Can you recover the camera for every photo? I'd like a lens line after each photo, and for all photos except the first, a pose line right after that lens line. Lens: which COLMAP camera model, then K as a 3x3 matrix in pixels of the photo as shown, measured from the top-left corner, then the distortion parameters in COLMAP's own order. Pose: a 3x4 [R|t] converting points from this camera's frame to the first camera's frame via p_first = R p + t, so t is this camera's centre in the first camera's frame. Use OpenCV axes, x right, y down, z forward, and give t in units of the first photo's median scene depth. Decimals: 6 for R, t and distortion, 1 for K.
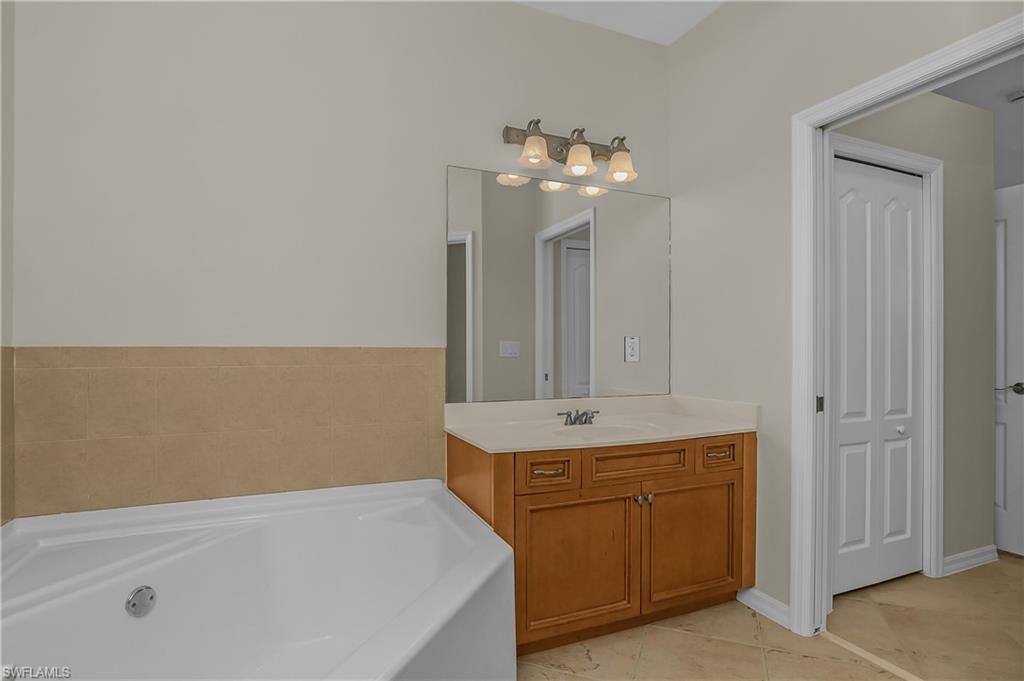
lens RADIAL K [[509.1, 0, 512.9], [0, 509.1, 344.3], [0, 0, 1]] dist [-0.017792, 0.002063]
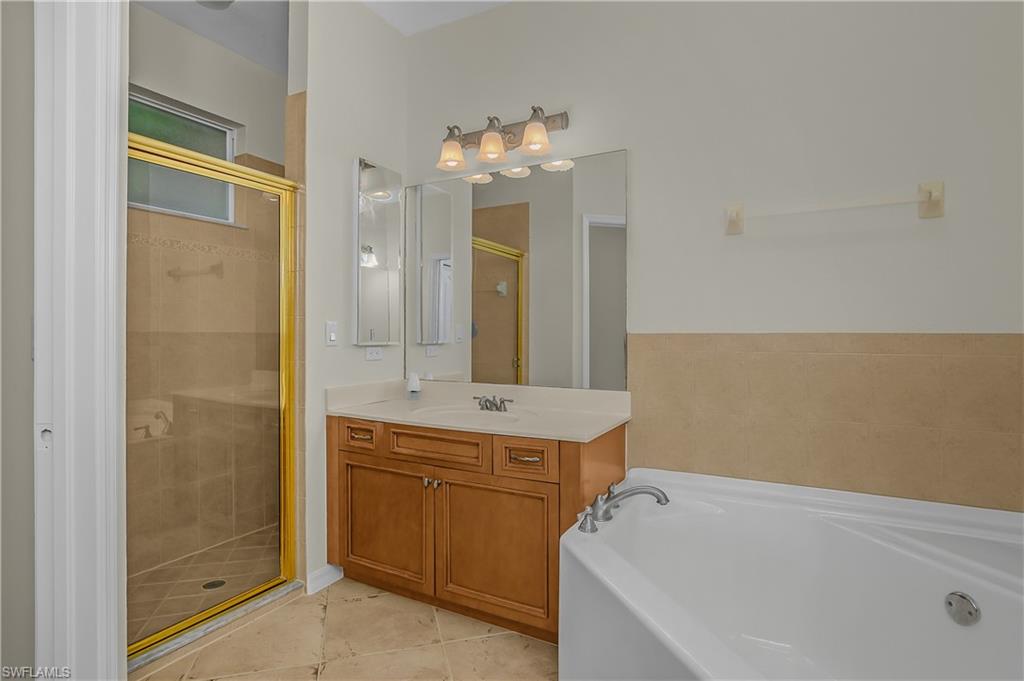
lens RADIAL K [[509.1, 0, 515.3], [0, 509.1, 336.4], [0, 0, 1]] dist [-0.017792, 0.002063]
pose [[0.620144, 0.004949, -0.784472, 0.952299], [0.000044, 0.999980, 0.006344, 0.004404], [0.784488, -0.003969, 0.620131, 0.413148]]
